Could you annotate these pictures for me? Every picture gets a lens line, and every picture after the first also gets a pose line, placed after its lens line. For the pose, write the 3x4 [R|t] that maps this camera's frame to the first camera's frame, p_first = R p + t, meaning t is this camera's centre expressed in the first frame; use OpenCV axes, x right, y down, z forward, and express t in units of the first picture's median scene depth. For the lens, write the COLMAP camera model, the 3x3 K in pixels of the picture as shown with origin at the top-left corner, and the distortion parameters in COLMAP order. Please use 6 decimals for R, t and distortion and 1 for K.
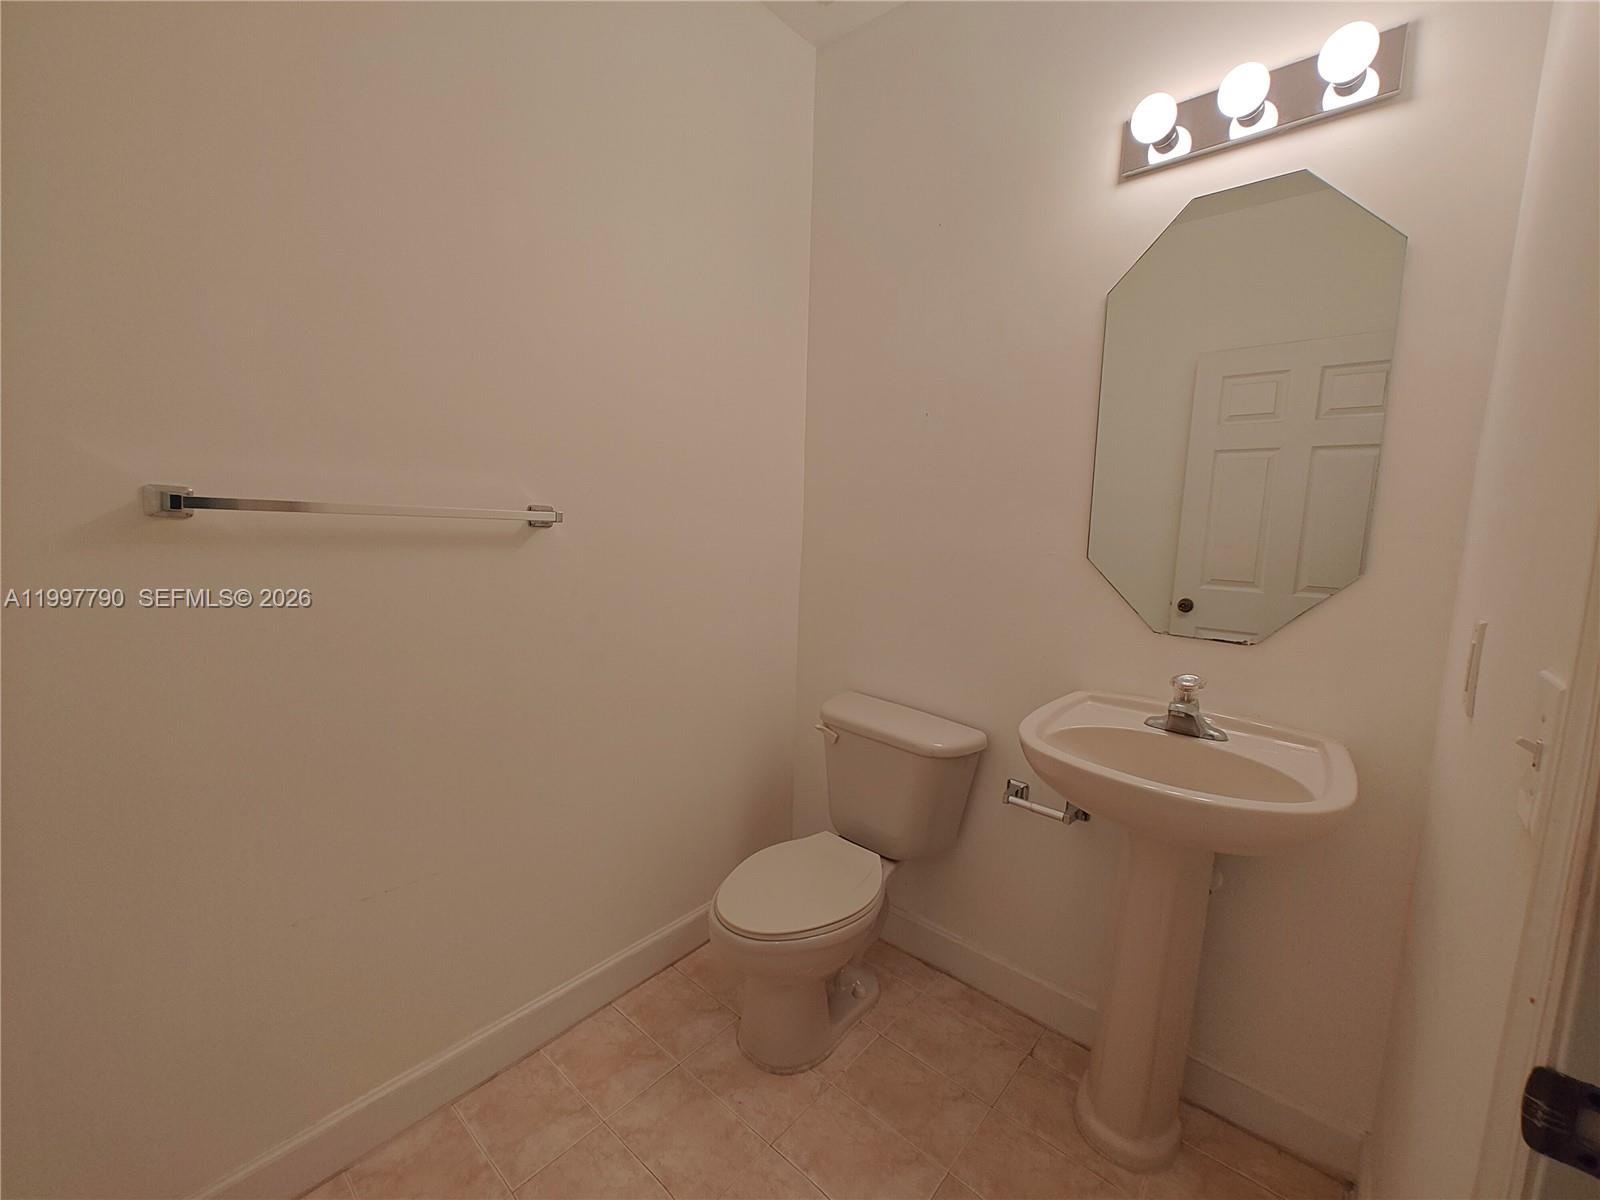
lens RADIAL K [[656.8, 0, 795.8], [0, 656.8, 600.8], [0, 0, 1]] dist [-0.001403, -0.000149]
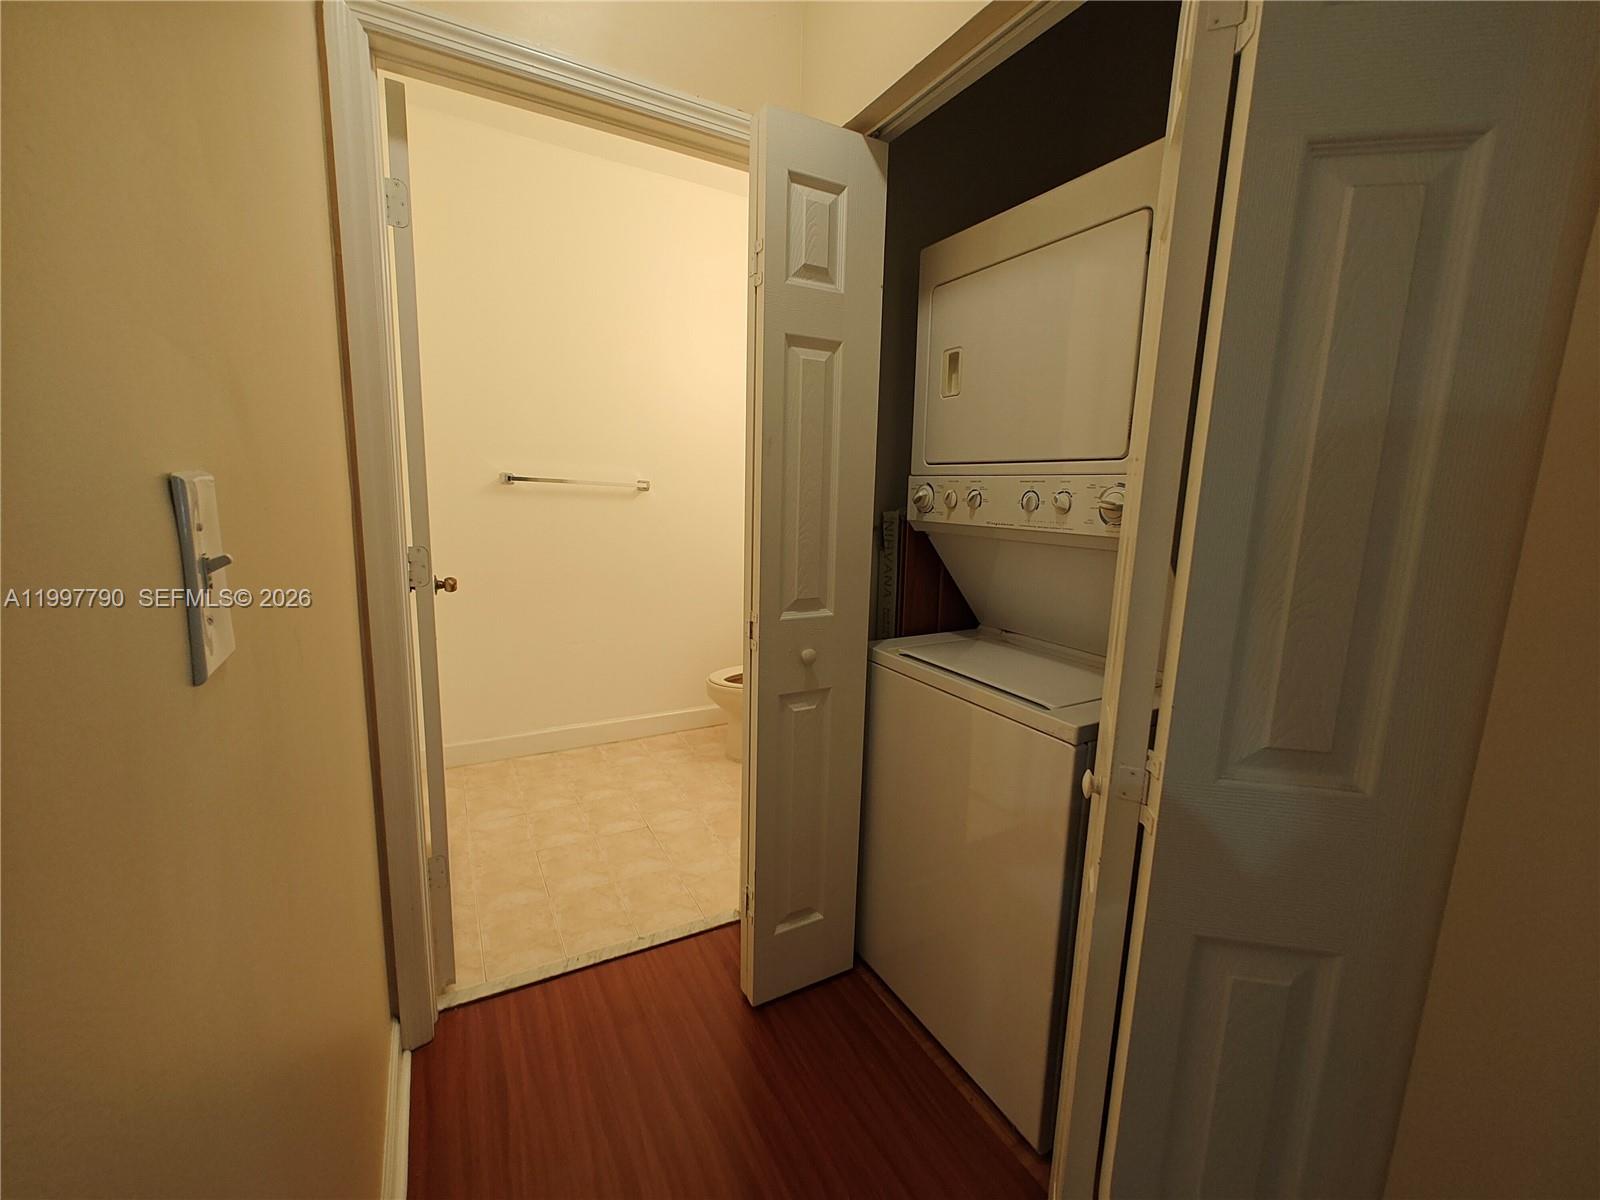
lens RADIAL K [[656.8, 0, 802.3], [0, 656.8, 595.6], [0, 0, 1]] dist [-0.001403, -0.000149]
pose [[0.942391, 0.058299, -0.329394, 0.860604], [-0.049802, 0.998174, 0.034185, 0.138230], [0.330785, -0.015811, 0.943574, -0.899960]]
